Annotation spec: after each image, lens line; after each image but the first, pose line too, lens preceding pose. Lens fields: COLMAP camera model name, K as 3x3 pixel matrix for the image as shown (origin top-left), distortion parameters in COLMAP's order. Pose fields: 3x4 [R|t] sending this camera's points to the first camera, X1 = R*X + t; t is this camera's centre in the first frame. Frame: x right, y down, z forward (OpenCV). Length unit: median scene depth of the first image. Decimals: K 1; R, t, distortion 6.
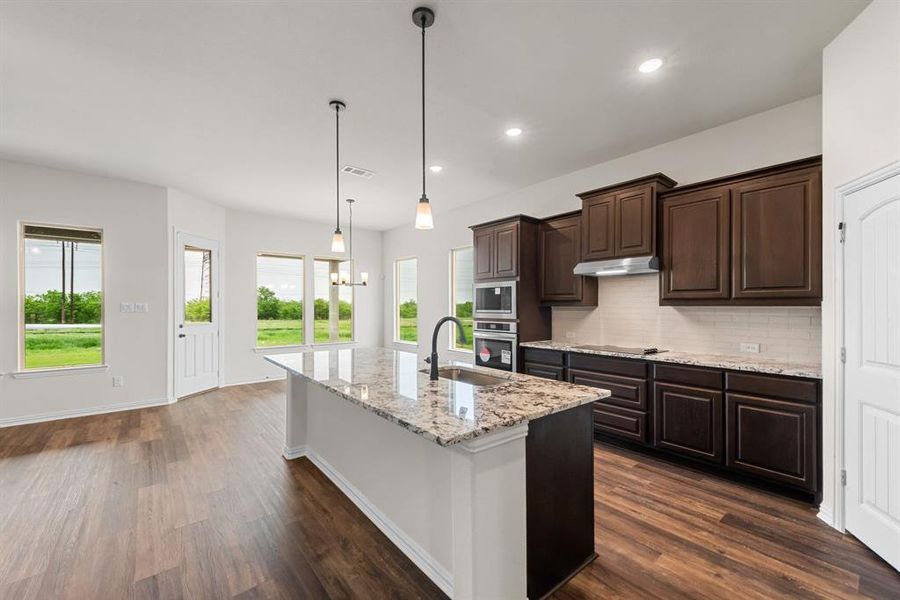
lens RADIAL K [[363.6, 0, 447.1], [0, 363.6, 304.9], [0, 0, 1]] dist [0.001788, 0.000031]
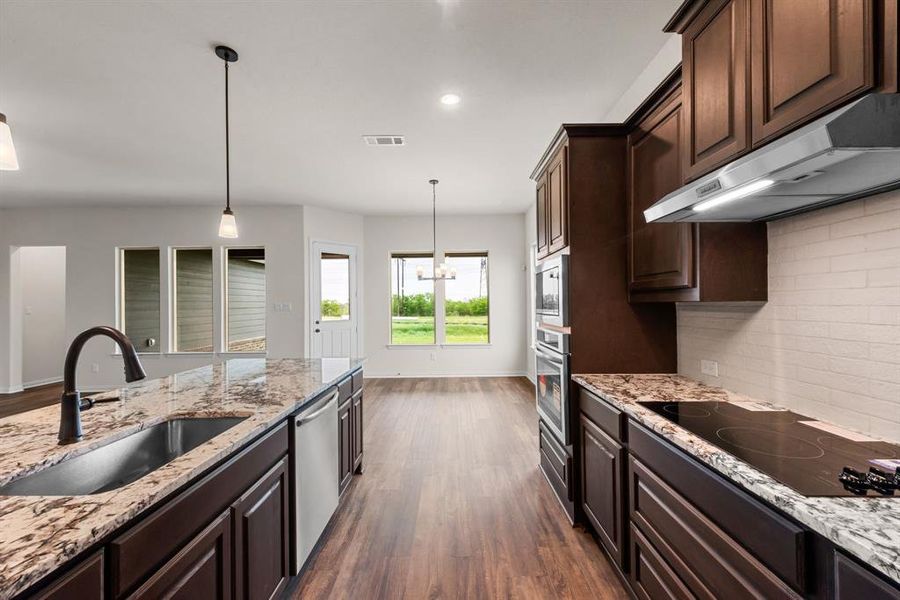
lens RADIAL K [[350.1, 0, 450.1], [0, 350.1, 296.0], [0, 0, 1]] dist [0.000797, 0.000054]
pose [[0.771045, -0.022329, -0.636389, 0.384738], [0.012616, 0.999725, -0.019792, 0.001961], [0.636656, 0.007232, 0.771114, 0.503995]]
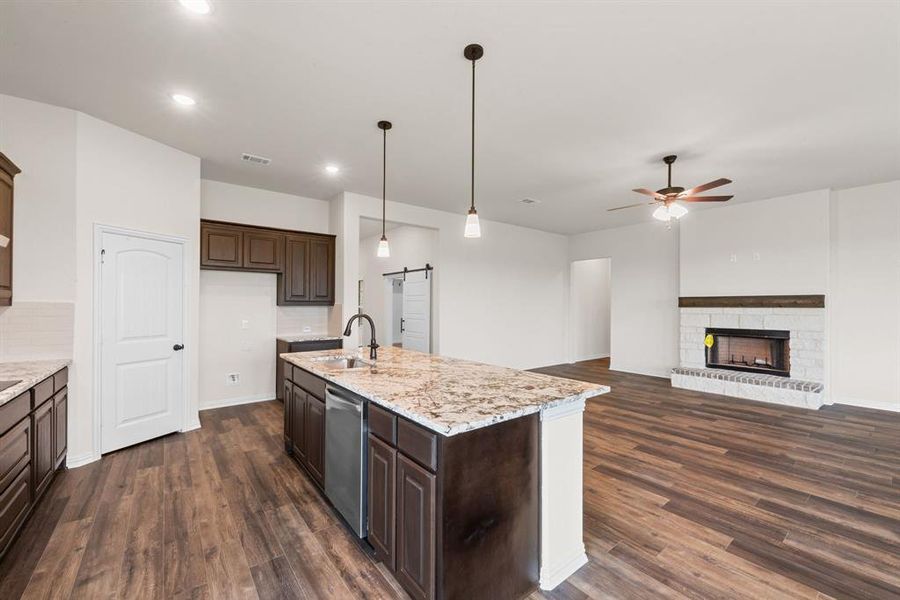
lens RADIAL K [[363.6, 0, 447.1], [0, 363.6, 304.9], [0, 0, 1]] dist [0.001788, 0.000031]
pose [[-0.999551, -0.000825, 0.029963, -0.187577], [-0.000980, 0.999986, -0.005171, 0.002831], [-0.029959, -0.005198, -0.999538, 1.241769]]
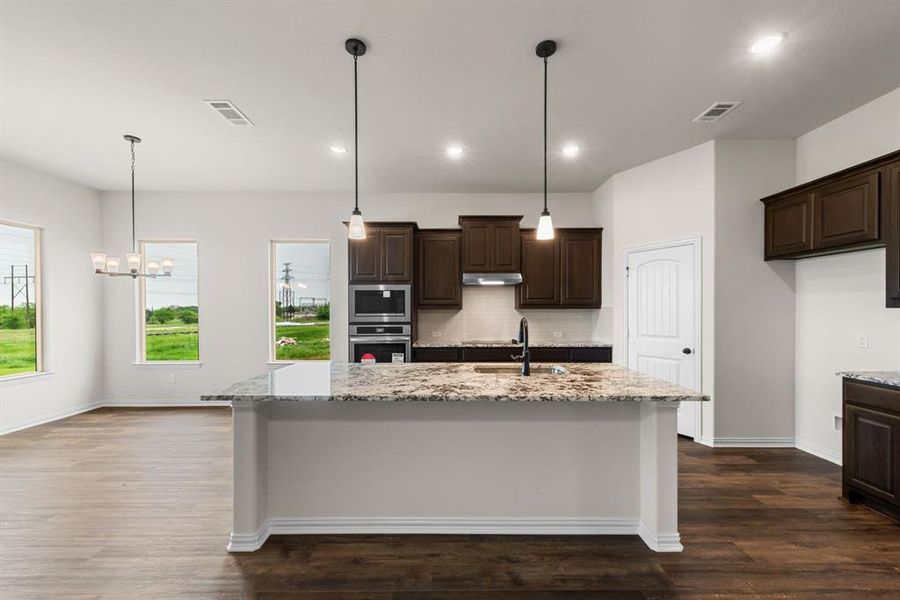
lens RADIAL K [[358.7, 0, 451.3], [0, 358.7, 311.0], [0, 0, 1]] dist [-0.001403, -0.000084]
pose [[0.635628, -0.004619, 0.771982, -0.529414], [-0.000305, 0.999981, 0.006234, 0.001824], [-0.771995, -0.004198, 0.635614, 0.253663]]
